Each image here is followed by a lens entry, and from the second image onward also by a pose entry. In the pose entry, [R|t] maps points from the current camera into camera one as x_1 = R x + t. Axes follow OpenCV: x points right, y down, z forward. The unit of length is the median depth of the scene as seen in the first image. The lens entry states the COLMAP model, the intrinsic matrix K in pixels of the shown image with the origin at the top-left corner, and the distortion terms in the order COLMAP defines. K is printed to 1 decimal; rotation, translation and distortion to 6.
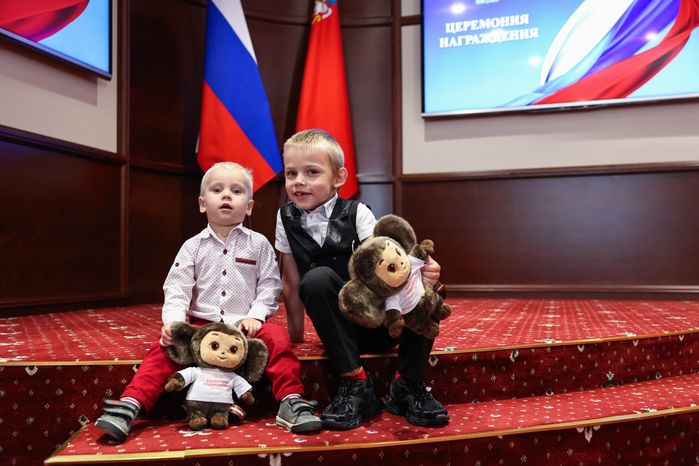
lens RADIAL K [[658.5, 0, 349.5], [0, 658.5, 233.0], [0, 0, 1]] dist [0.014624, 0.025685]
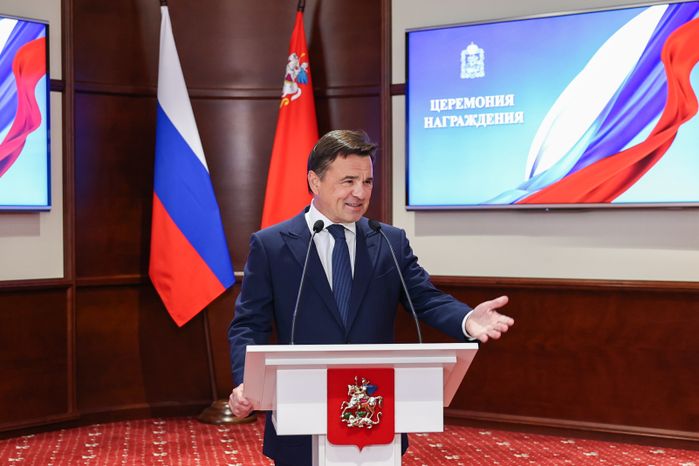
lens RADIAL K [[1298.0, 0, 349.5], [0, 1298.0, 233.0], [0, 0, 1]] dist [0.014163, -0.113545]
pose [[0.946641, 0.001202, -0.322288, 0.601373], [0.015932, 0.998596, 0.050519, -0.241004], [0.321896, -0.052958, 0.945293, -0.626879]]
